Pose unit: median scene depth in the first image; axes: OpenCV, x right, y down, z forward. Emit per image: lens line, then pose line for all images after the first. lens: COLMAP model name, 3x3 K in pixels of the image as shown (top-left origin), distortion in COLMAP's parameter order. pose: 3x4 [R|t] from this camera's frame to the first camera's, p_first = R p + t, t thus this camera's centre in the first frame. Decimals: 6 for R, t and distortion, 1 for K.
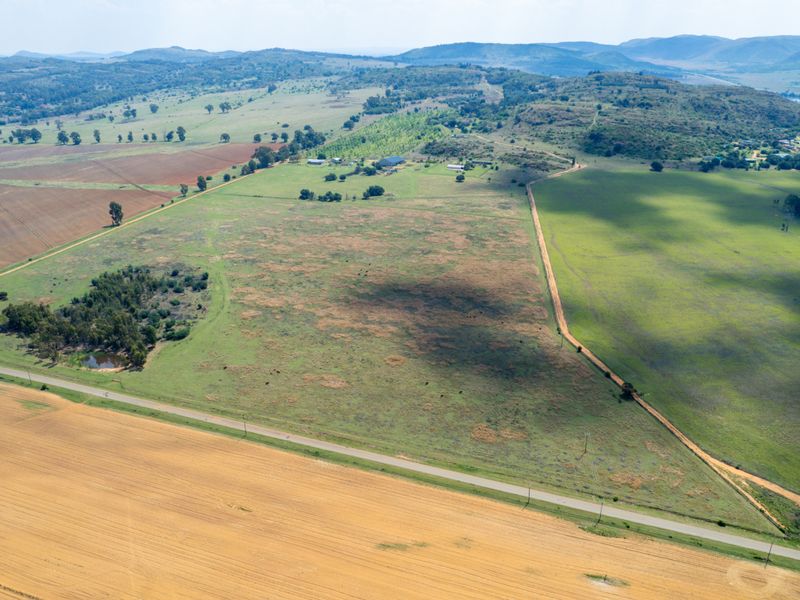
lens RADIAL K [[691.3, 0, 394.8], [0, 691.3, 299.3], [0, 0, 1]] dist [-0.037471, -0.009054]
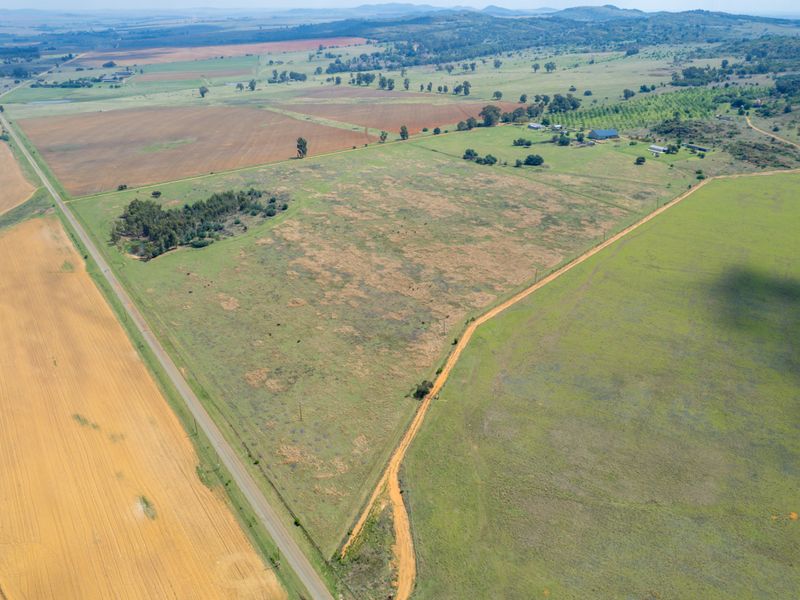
lens RADIAL K [[691.3, 0, 394.8], [0, 691.3, 299.3], [0, 0, 1]] dist [-0.037471, -0.009054]
pose [[0.803002, 0.241580, -0.544818, 0.380535], [-0.212054, 0.970152, 0.117636, -0.041149], [0.556975, 0.021069, 0.830262, 0.101856]]
